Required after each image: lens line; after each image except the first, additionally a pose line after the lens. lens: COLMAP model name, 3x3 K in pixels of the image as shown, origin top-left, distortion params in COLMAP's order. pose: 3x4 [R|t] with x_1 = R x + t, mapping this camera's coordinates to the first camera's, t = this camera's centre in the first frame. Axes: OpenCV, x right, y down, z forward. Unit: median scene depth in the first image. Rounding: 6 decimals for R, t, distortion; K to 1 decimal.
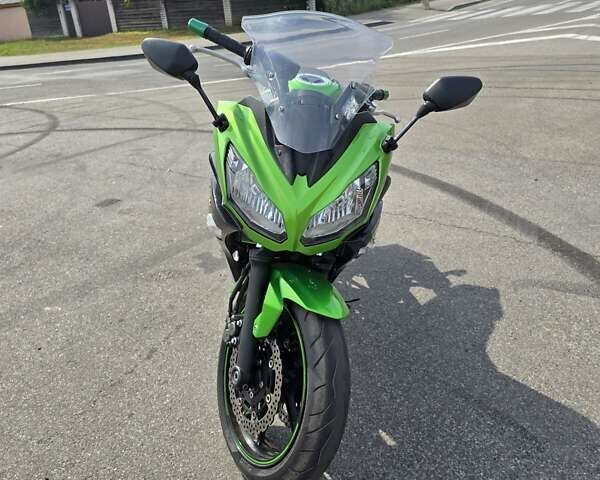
lens RADIAL K [[509.5, 0, 299.8], [0, 509.5, 244.7], [0, 0, 1]] dist [0.011189, -0.001118]
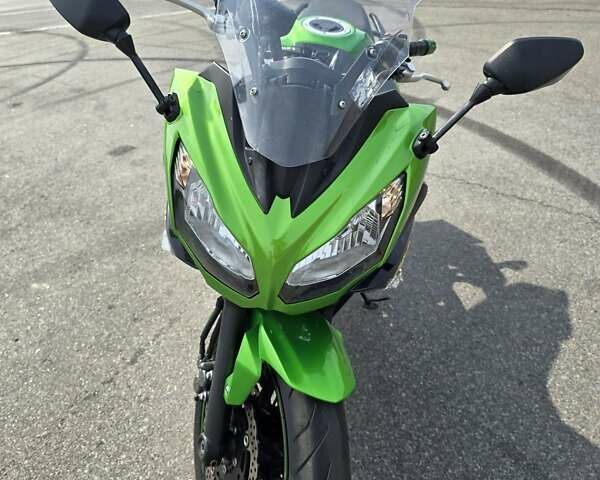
lens RADIAL K [[520.4, 0, 300.0], [0, 520.4, 240.0], [0, 0, 1]] dist [0.008464, -0.009421]
pose [[0.995708, 0.034493, -0.085887, 0.050635], [-0.023687, 0.992025, 0.123797, -0.099392], [0.089472, -0.121231, 0.988584, 0.205579]]
